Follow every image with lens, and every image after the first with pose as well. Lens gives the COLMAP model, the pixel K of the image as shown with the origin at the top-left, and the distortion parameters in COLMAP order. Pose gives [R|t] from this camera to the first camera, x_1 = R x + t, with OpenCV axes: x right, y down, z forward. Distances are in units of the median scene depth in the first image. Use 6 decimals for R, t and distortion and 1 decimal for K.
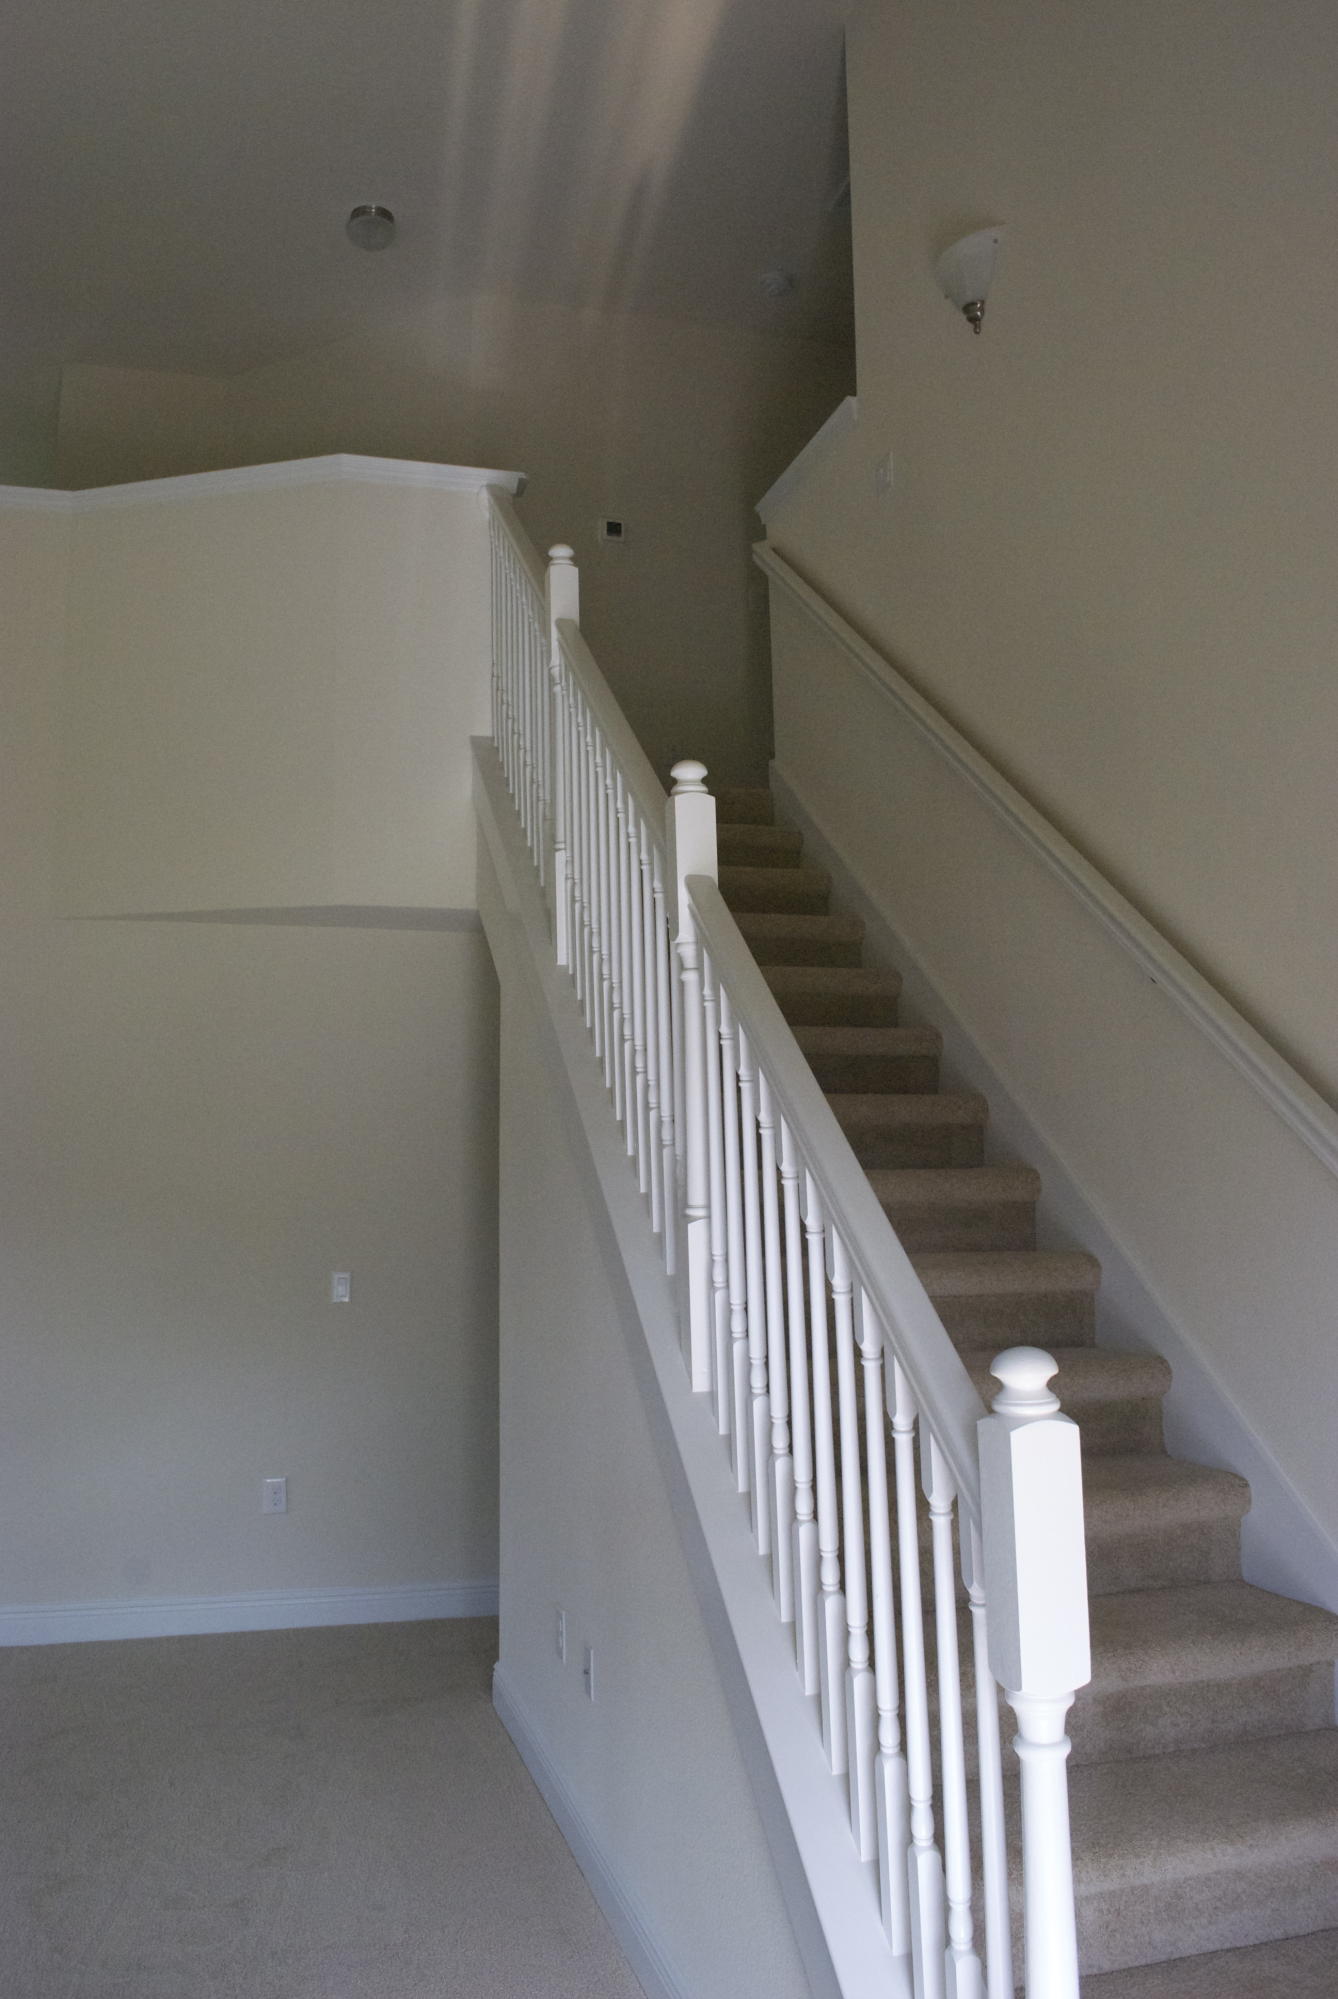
lens RADIAL K [[1570.7, 0, 669.0], [0, 1570.7, 999.5], [0, 0, 1]] dist [-0.089772, 0.016120]
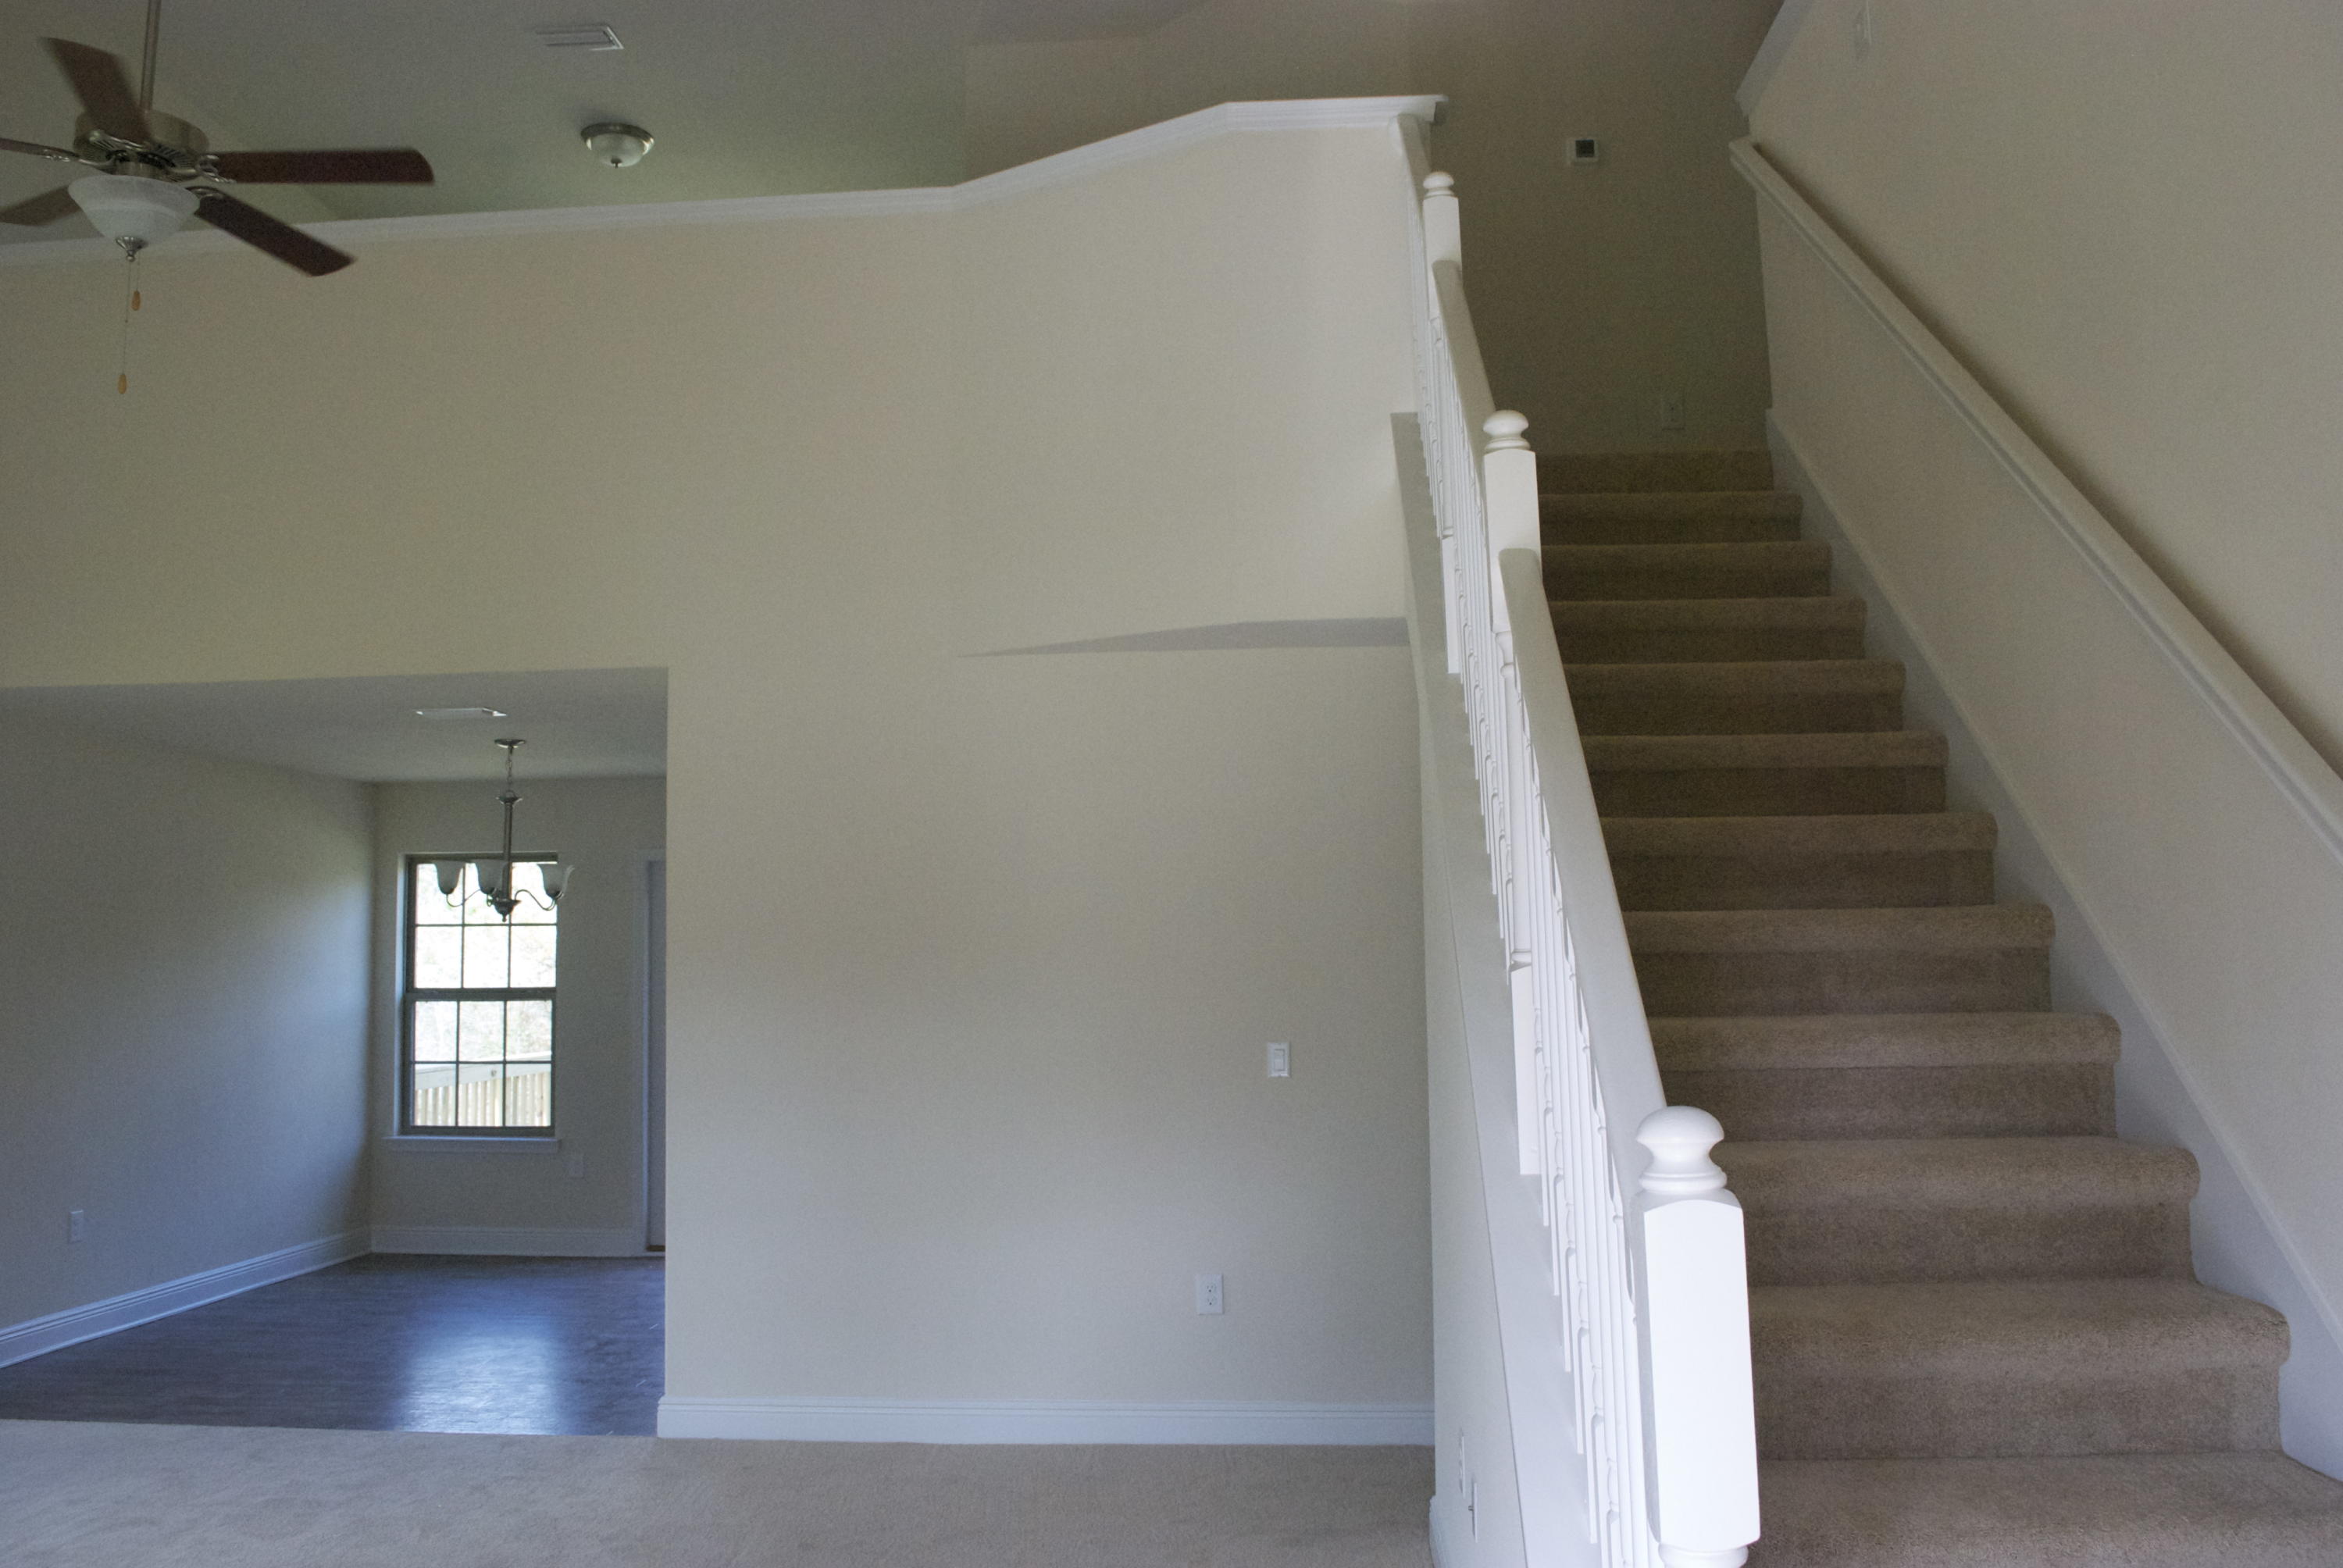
lens RADIAL K [[1840.8, 0, 1185.6], [0, 1840.8, 785.4], [0, 0, 1]] dist [-0.089772, 0.016120]
pose [[0.942708, -0.034825, -0.331797, 0.131662], [0.043145, 0.998911, 0.017740, 0.015518], [0.330818, -0.031039, 0.943184, 0.025539]]
